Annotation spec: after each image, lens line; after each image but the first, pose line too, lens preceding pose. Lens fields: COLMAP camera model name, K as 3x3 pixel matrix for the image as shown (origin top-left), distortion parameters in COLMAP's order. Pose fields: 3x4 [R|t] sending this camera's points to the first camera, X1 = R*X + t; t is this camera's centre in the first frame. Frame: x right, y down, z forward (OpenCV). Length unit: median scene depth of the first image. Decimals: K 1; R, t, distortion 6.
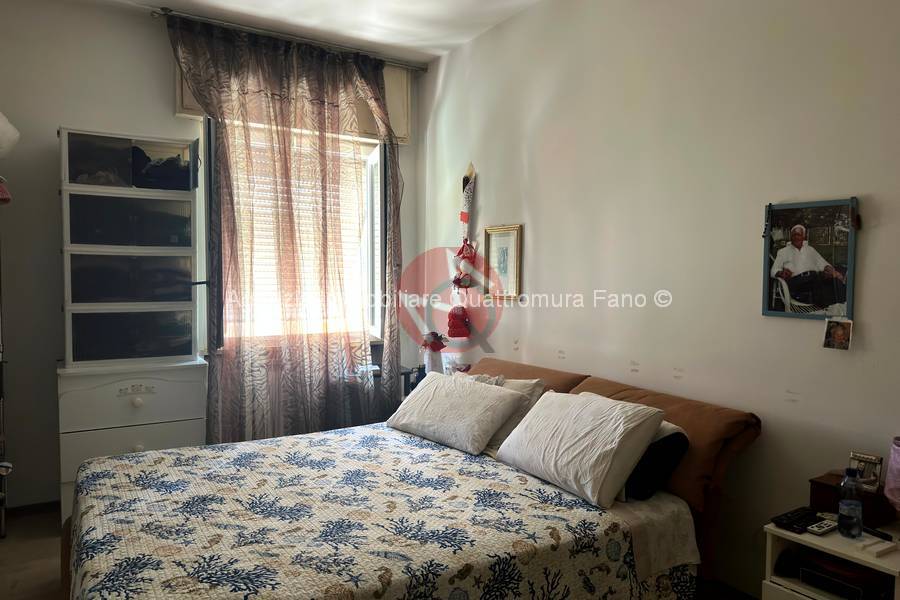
lens RADIAL K [[647.7, 0, 449.1], [0, 647.7, 303.7], [0, 0, 1]] dist [0.045208, -0.057978]
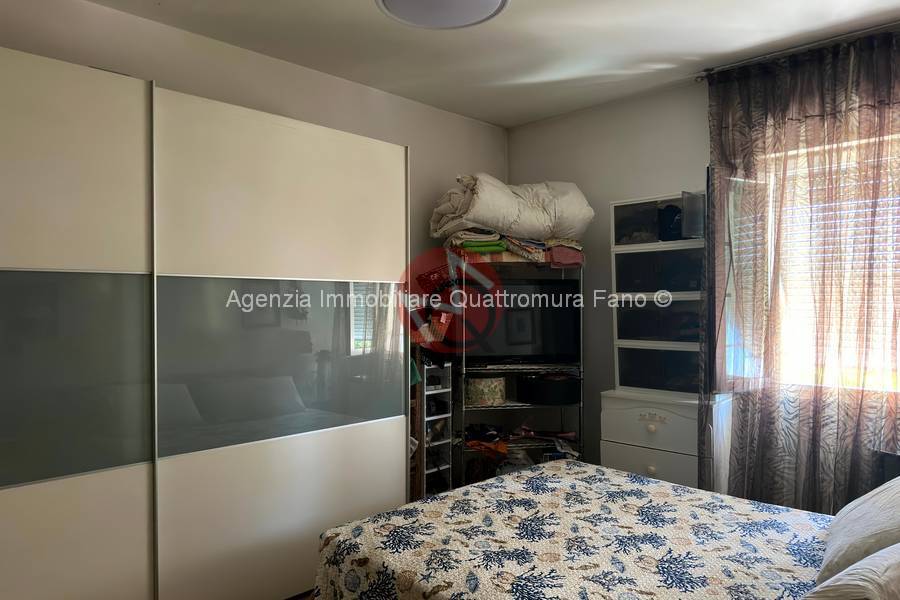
lens RADIAL K [[647.7, 0, 449.1], [0, 647.7, 303.7], [0, 0, 1]] dist [0.045208, -0.057978]
pose [[0.222279, -0.001227, -0.974982, 0.725294], [-0.034900, 0.999348, -0.009214, -0.059023], [0.974358, 0.036075, 0.222091, 0.504645]]
